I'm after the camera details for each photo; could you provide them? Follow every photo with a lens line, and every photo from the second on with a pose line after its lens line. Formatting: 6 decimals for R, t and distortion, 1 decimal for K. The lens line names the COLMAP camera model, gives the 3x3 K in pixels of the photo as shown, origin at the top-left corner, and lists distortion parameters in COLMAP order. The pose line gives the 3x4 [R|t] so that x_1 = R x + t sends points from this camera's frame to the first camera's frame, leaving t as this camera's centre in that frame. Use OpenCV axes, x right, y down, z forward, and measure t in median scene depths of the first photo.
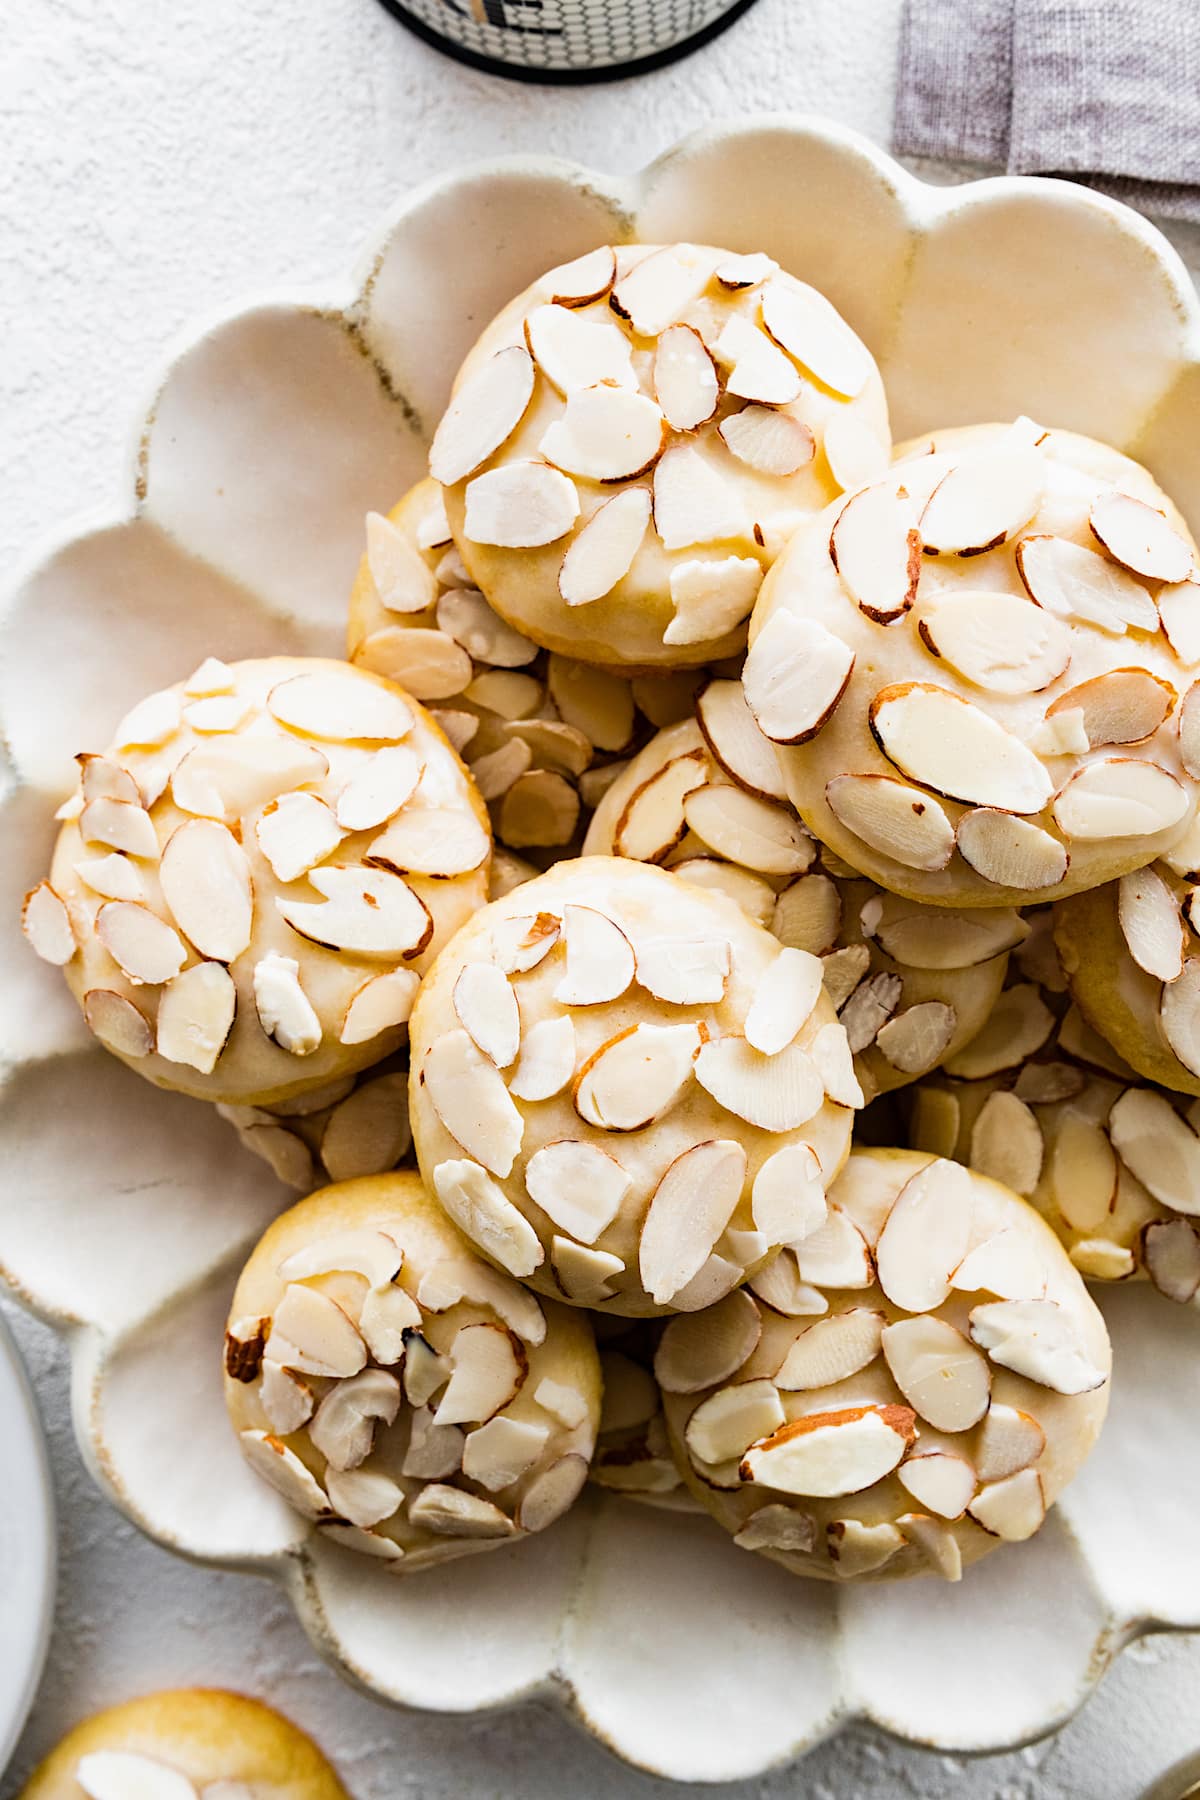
lens RADIAL K [[1837.3, 0, 601.2], [0, 1837.3, 902.3], [0, 0, 1]] dist [0.004734, 0.000000]
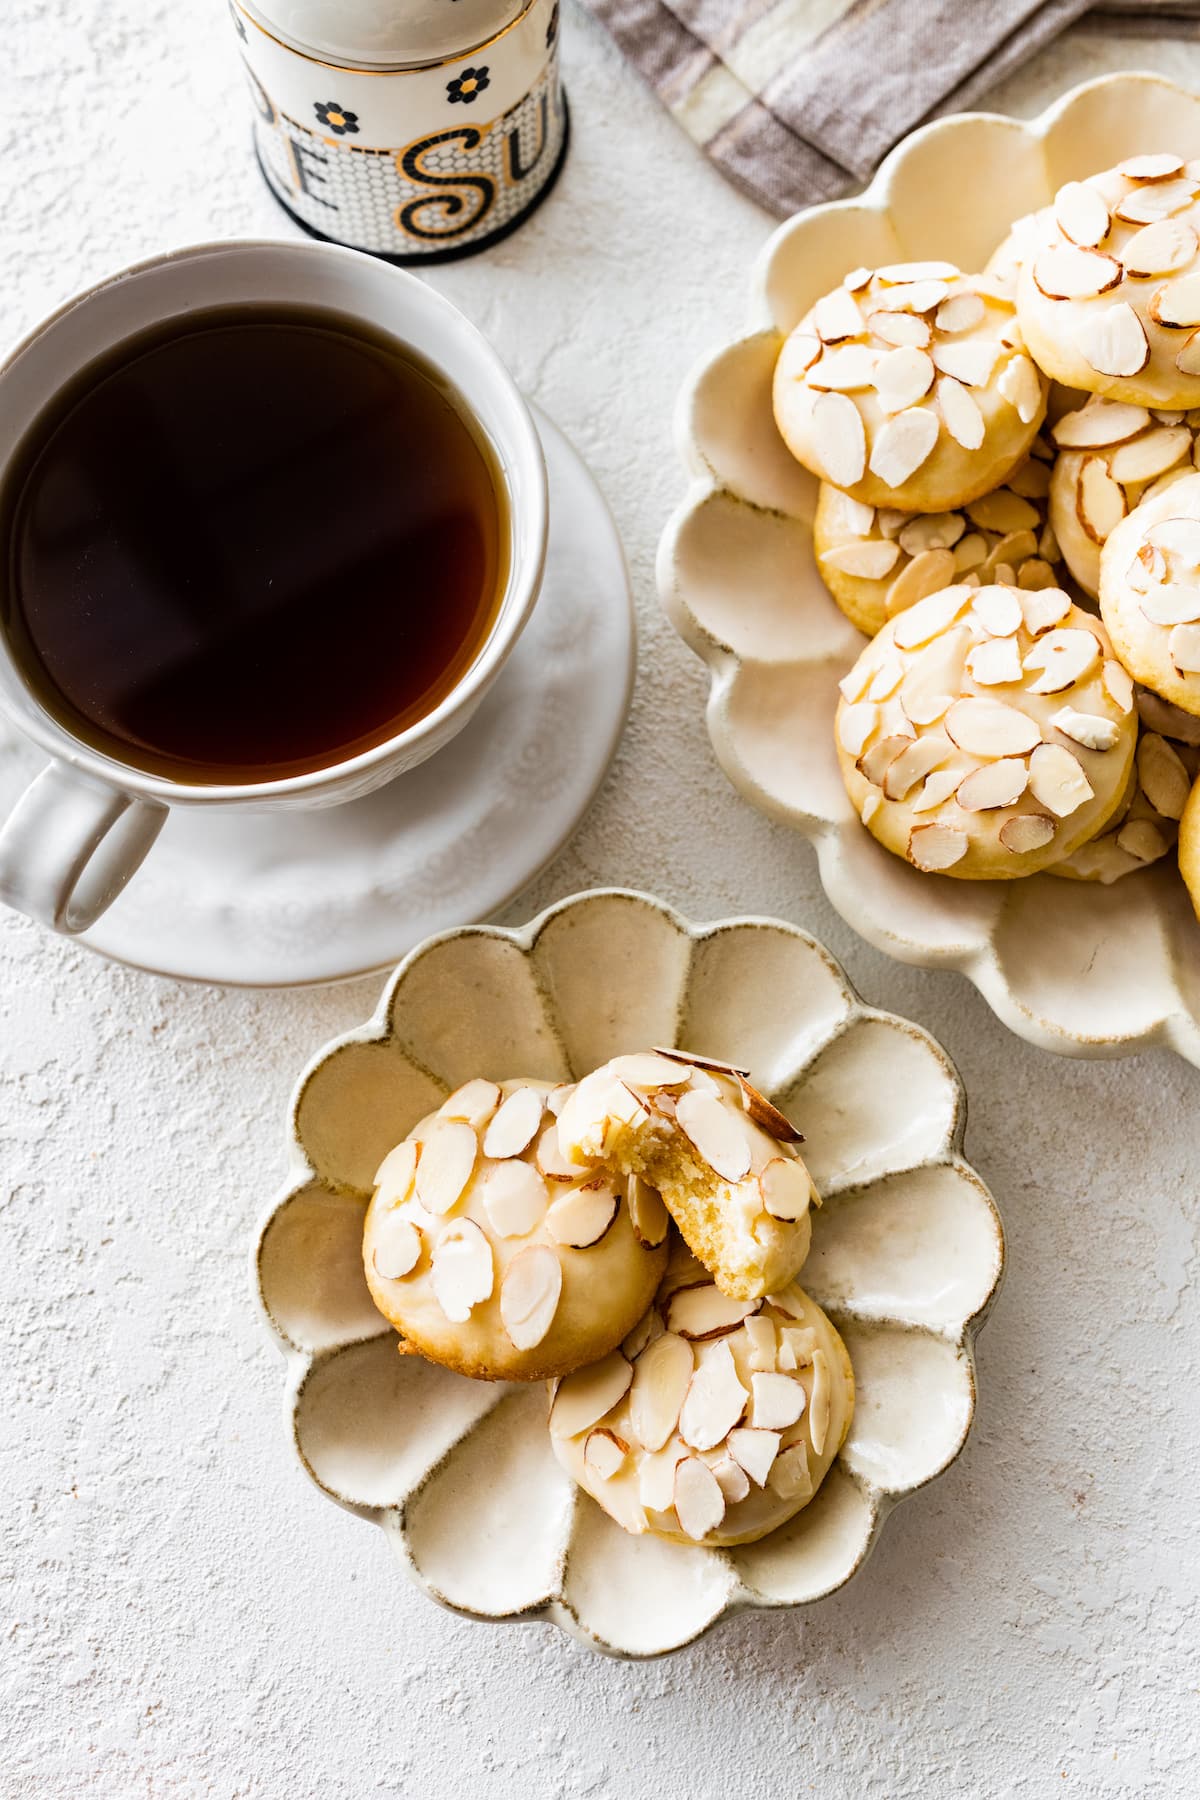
lens RADIAL K [[1837.3, 0, 598.1], [0, 1837.3, 900.5], [0, 0, 1]] dist [0.004734, 0.000000]
pose [[0.603583, -0.764779, 0.225390, -0.868437], [0.797252, 0.575818, -0.181172, 0.091529], [0.008774, 0.289045, 0.957275, -0.426194]]
